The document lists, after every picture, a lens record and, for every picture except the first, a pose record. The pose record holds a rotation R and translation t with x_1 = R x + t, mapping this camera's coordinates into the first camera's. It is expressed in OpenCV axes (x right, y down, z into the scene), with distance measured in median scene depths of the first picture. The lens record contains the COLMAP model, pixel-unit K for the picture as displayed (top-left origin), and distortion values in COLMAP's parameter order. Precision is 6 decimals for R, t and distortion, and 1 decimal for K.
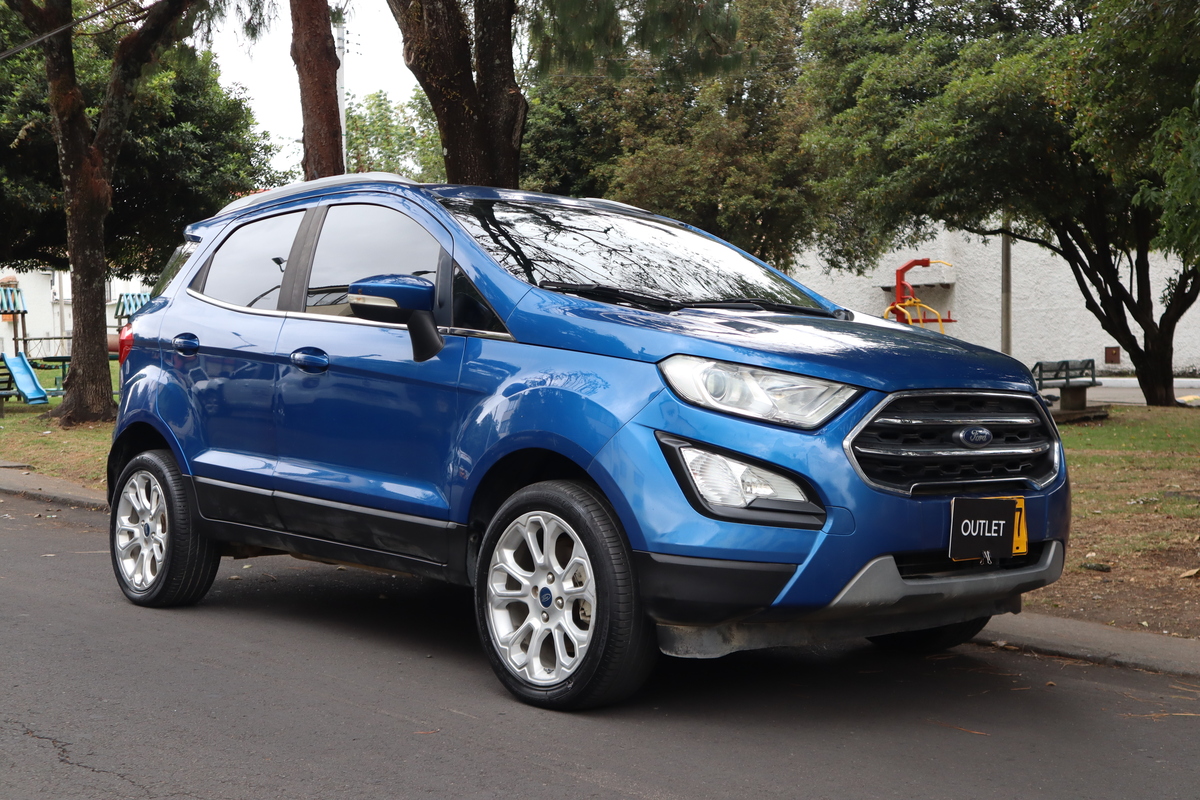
lens RADIAL K [[1550.2, 0, 600.0], [0, 1550.2, 400.0], [0, 0, 1]] dist [0.009669, 0.012386]
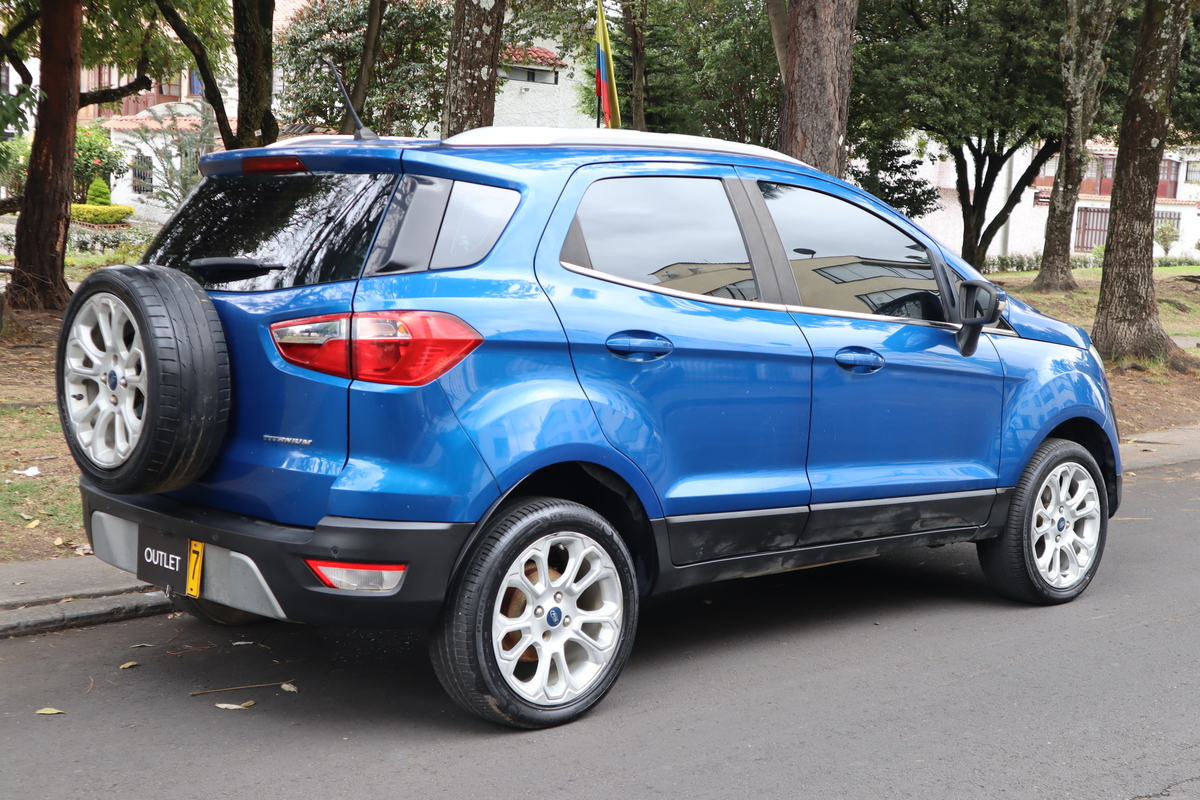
lens RADIAL K [[1711.6, 0, 600.0], [0, 1711.6, 400.0], [0, 0, 1]] dist [0.062110, 0.045692]
pose [[-0.080391, -0.104765, 0.991242, -1.256125], [-0.023396, 0.994385, 0.103200, -0.108775], [-0.996489, -0.014895, -0.082391, 1.279508]]
